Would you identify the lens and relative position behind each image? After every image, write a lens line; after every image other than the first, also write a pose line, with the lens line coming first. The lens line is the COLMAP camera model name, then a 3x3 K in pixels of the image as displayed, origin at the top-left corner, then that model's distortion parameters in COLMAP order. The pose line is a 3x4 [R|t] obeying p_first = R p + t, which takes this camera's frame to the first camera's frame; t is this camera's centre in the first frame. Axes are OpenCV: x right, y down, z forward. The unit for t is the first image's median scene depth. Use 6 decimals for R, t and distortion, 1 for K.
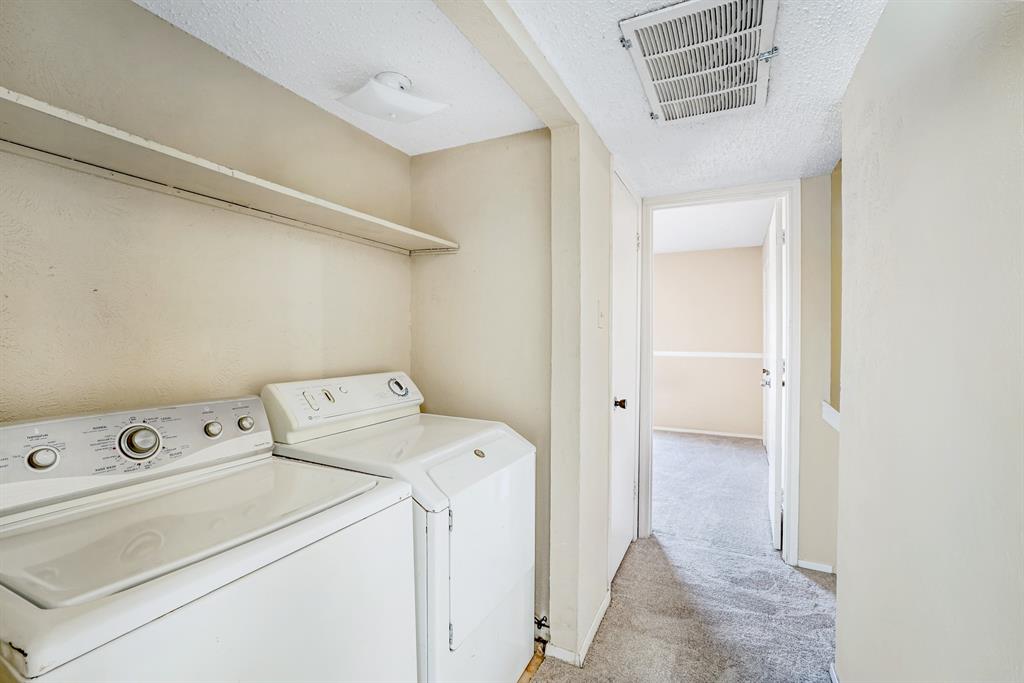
lens RADIAL K [[446.0, 0, 516.3], [0, 446.0, 342.1], [0, 0, 1]] dist [-0.002279, -0.000200]
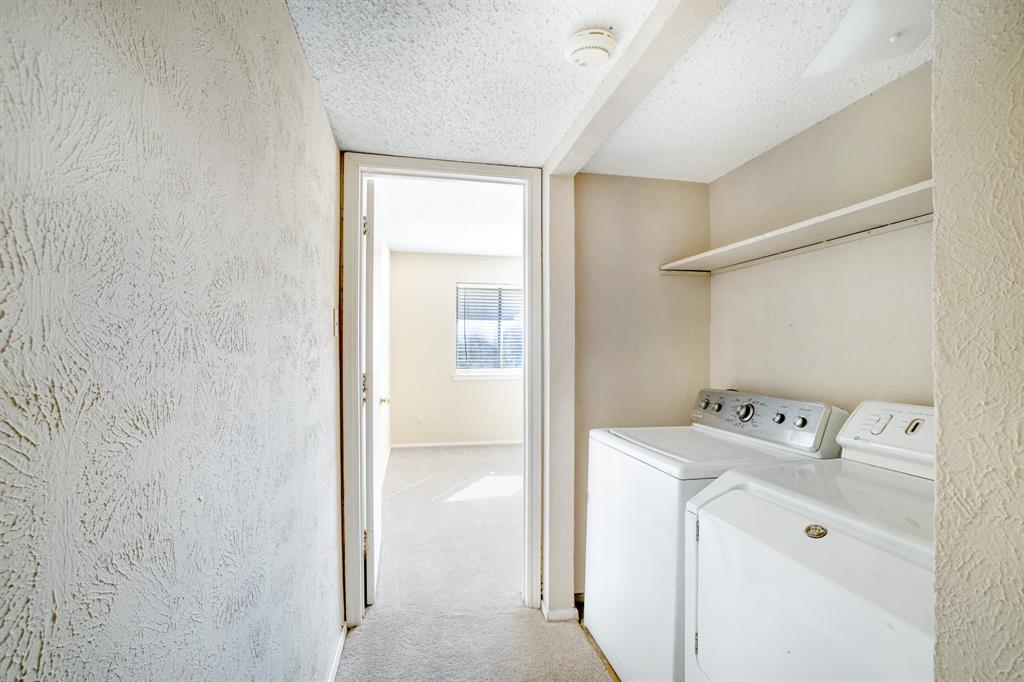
lens RADIAL K [[446.0, 0, 511.2], [0, 446.0, 348.0], [0, 0, 1]] dist [-0.002279, -0.000200]
pose [[-0.789534, -0.013751, -0.613553, 0.372852], [-0.007593, 0.999891, -0.012638, -0.000286], [0.613660, -0.005320, -0.789553, 0.704460]]
